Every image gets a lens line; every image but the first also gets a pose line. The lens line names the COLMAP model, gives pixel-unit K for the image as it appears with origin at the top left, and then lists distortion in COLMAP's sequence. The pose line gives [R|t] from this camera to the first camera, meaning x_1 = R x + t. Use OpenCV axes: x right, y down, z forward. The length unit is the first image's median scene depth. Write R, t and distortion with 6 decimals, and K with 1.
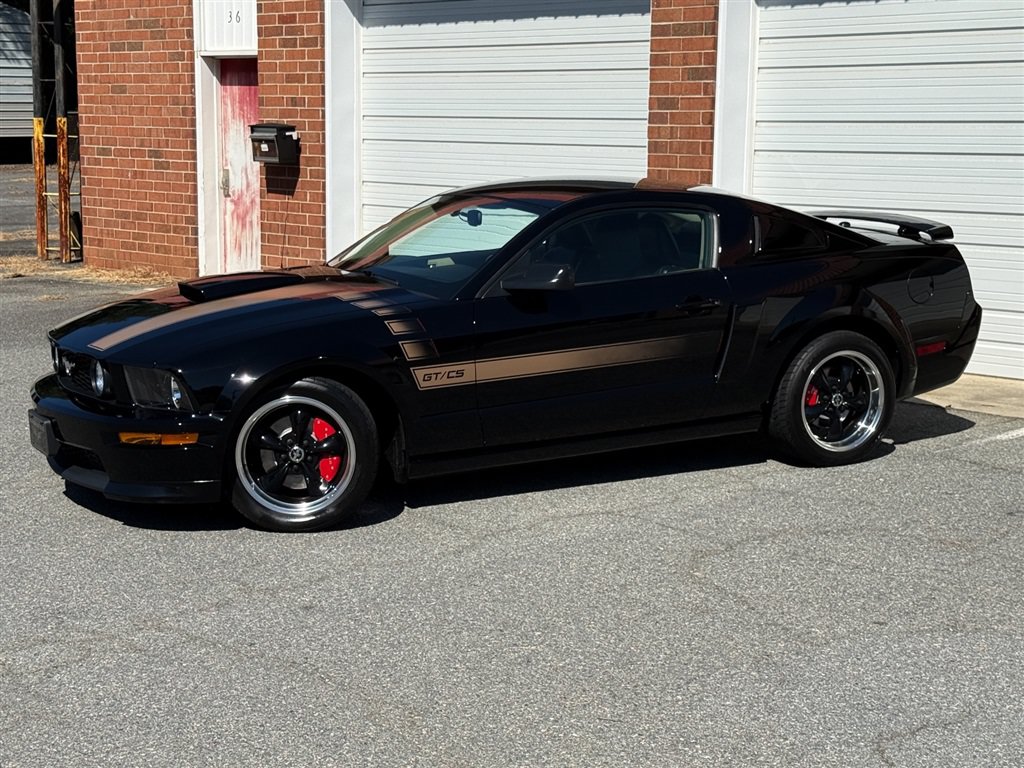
lens RADIAL K [[1740.6, 0, 527.0], [0, 1740.6, 383.2], [0, 0, 1]] dist [0.125600, 0.051925]
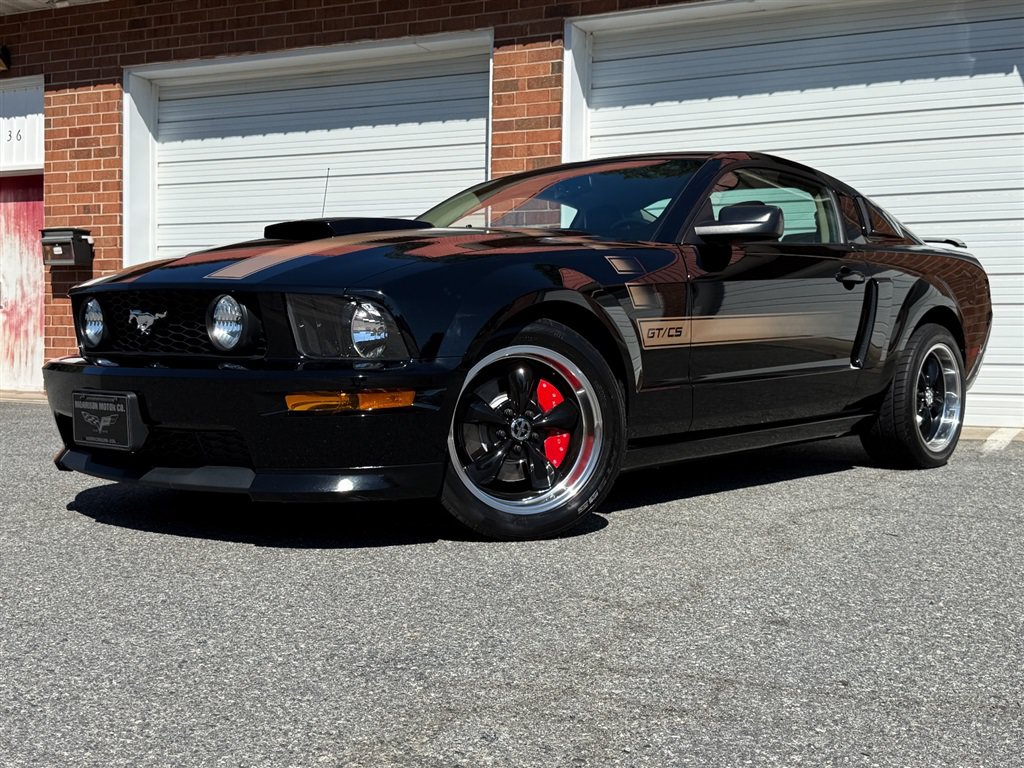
lens RADIAL K [[1187.5, 0, 512.0], [0, 1187.5, 384.0], [0, 0, 1]] dist [0.214547, -0.511641]
pose [[0.941312, -0.005985, 0.337484, -0.141321], [0.046786, 0.992505, -0.112894, 0.036422], [-0.334279, 0.122058, 0.934537, 0.258210]]
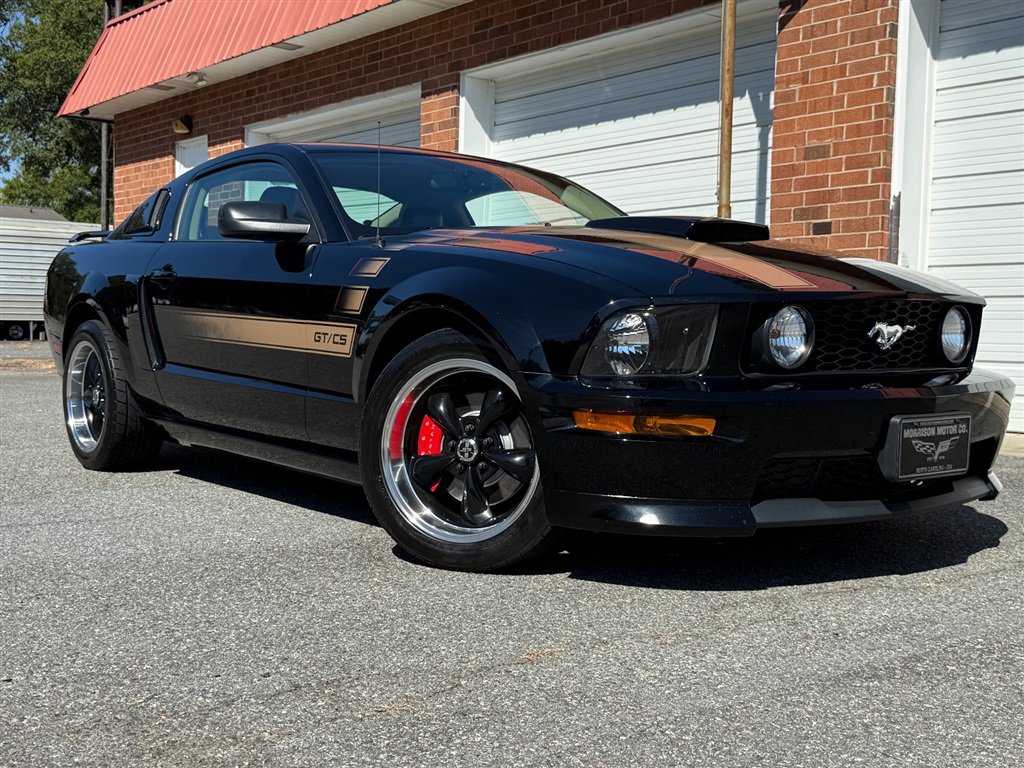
lens RADIAL K [[1193.5, 0, 512.1], [0, 1193.5, 401.2], [0, 0, 1]] dist [0.219822, -0.564142]
pose [[0.995195, 0.014834, -0.096778, 0.194809], [-0.024218, 0.995035, -0.096530, 0.061524], [0.094865, 0.098410, 0.990614, 0.075093]]
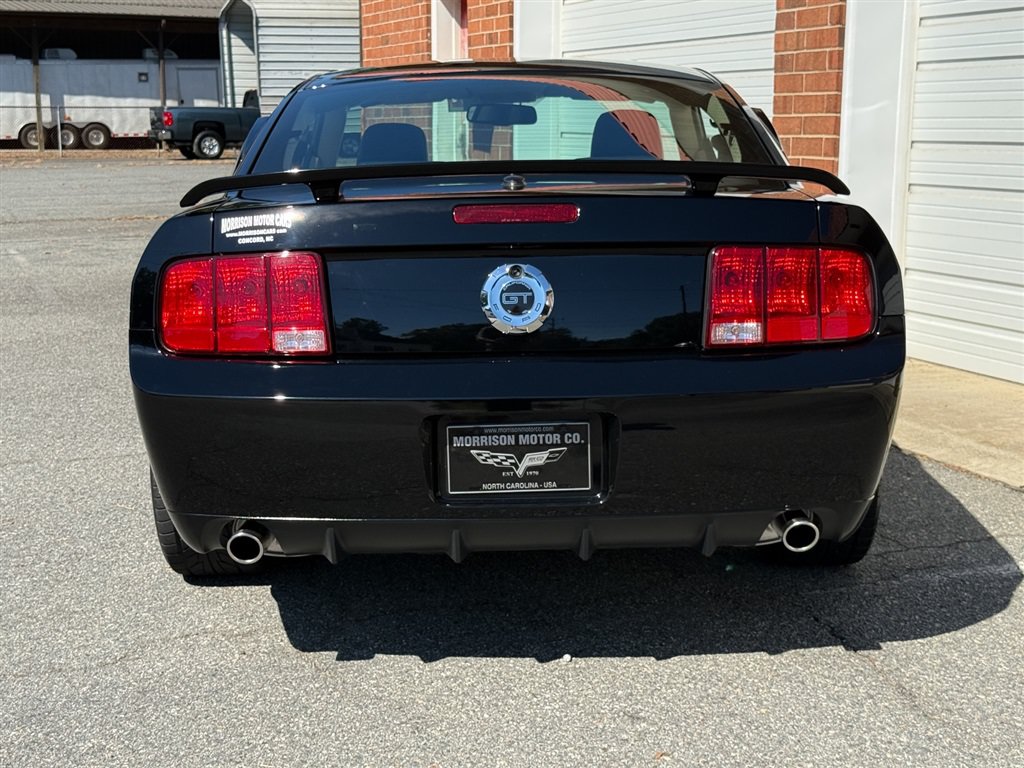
lens RADIAL K [[1534.5, 0, 512.0], [0, 1534.5, 384.0], [0, 0, 1]] dist [0.138312, 0.011852]
pose [[0.913492, 0.058692, -0.402600, 0.192201], [-0.049963, 0.998233, 0.032161, -0.018050], [0.403776, -0.009264, 0.914811, 0.320575]]
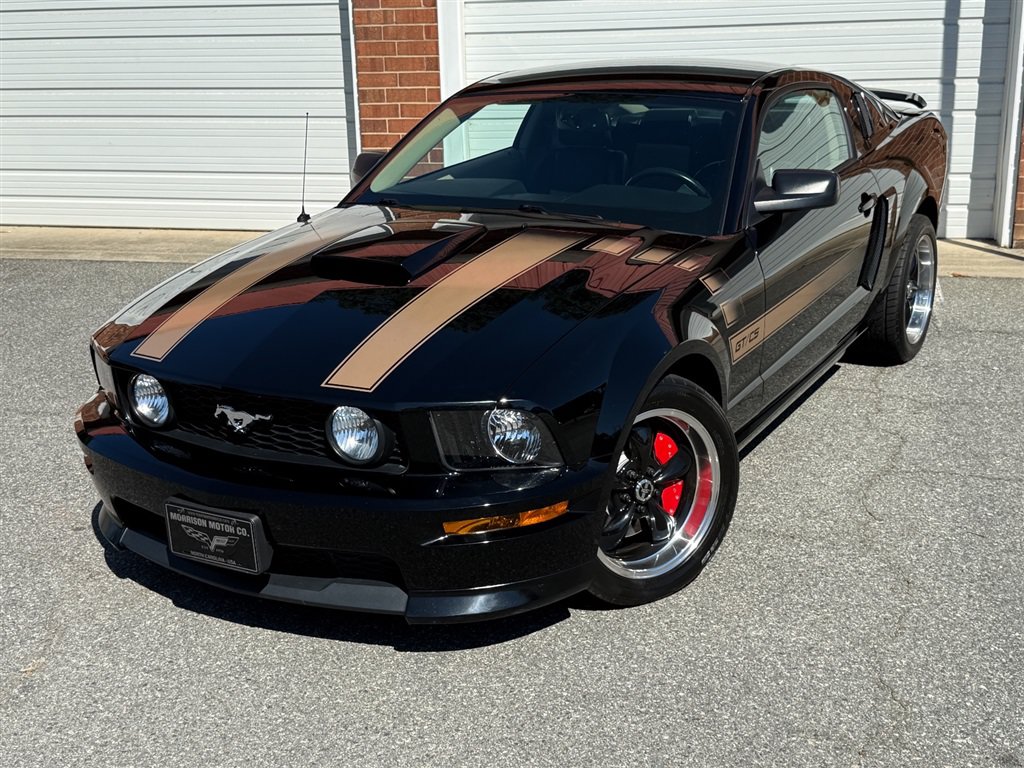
lens RADIAL K [[1285.4, 0, 481.4], [0, 1285.4, 382.6], [0, 0, 1]] dist [0.157946, -0.014455]
pose [[0.859483, -0.172663, 0.481121, -0.199289], [0.114427, 0.982327, 0.148121, -0.038919], [-0.498193, -0.072254, 0.864050, 0.283780]]
